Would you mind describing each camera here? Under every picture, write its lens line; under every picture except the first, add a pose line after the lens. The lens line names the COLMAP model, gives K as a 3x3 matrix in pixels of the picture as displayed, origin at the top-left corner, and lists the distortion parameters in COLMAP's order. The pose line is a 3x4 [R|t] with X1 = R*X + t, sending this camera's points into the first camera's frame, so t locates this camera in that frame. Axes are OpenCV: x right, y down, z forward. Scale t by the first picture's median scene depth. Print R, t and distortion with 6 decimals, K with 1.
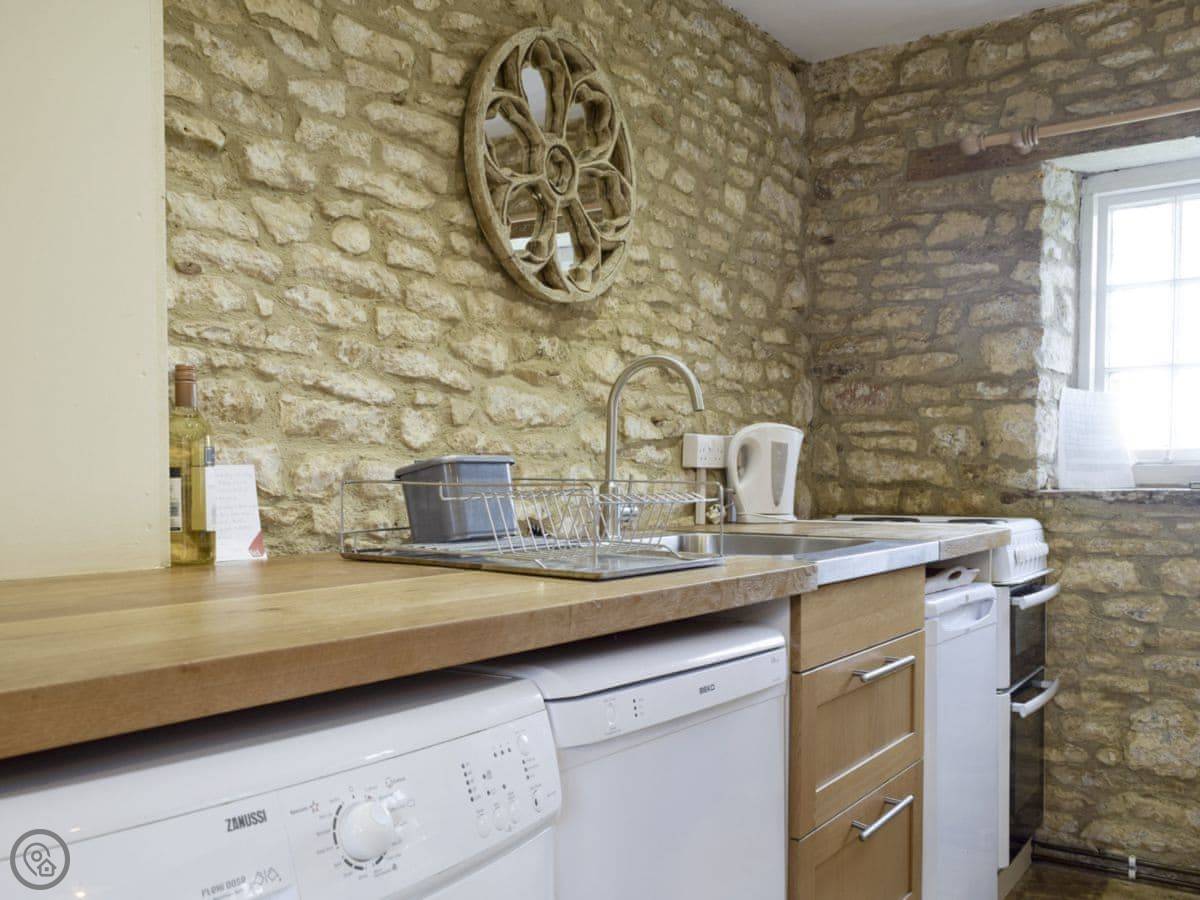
lens RADIAL K [[1062.9, 0, 644.9], [0, 1062.9, 517.6], [0, 0, 1]] dist [0.006439, 0.029544]
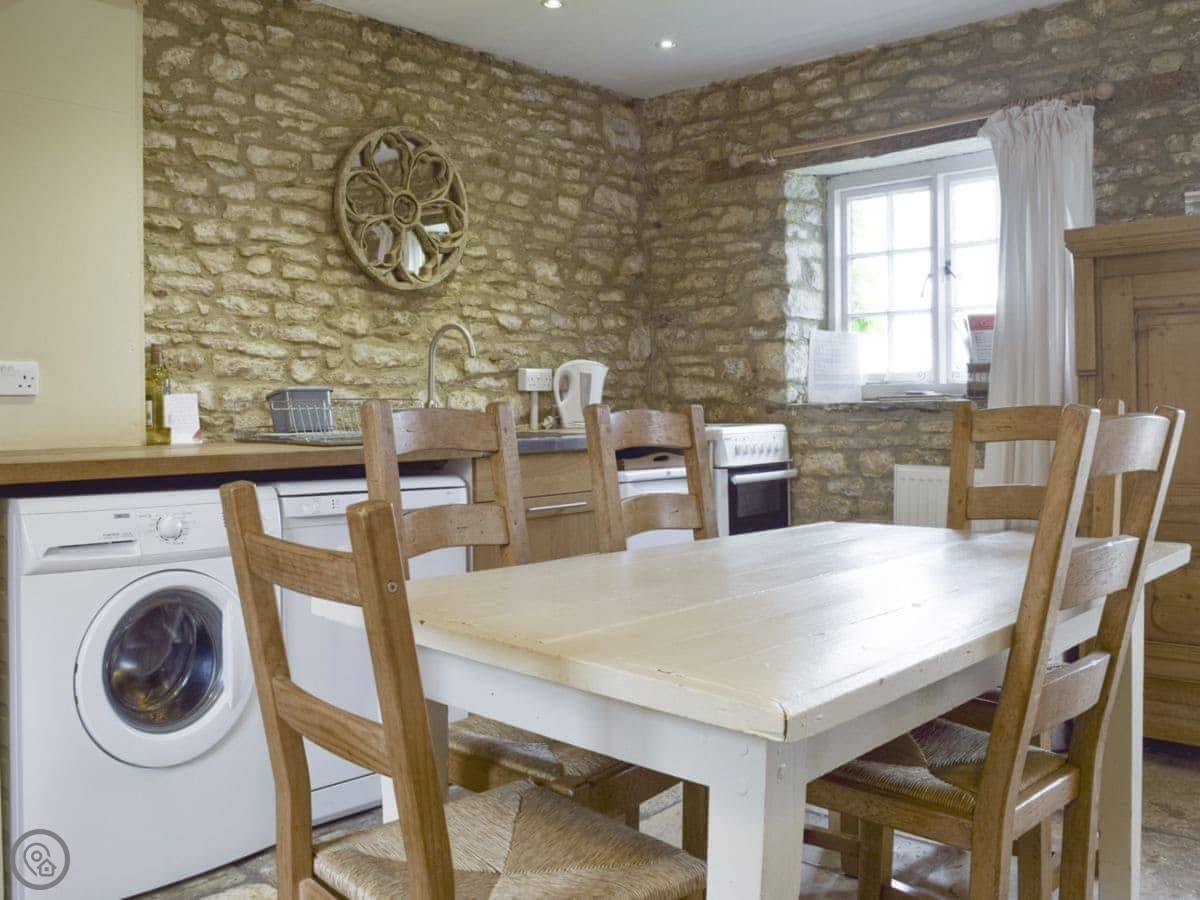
lens RADIAL K [[1062.9, 0, 620.8], [0, 1062.9, 408.0], [0, 0, 1]] dist [0.006439, 0.029544]
pose [[0.993744, -0.011395, -0.111098, 0.346760], [0.008004, 0.999490, -0.030923, 0.023923], [0.111394, 0.029840, 0.993328, -0.464512]]
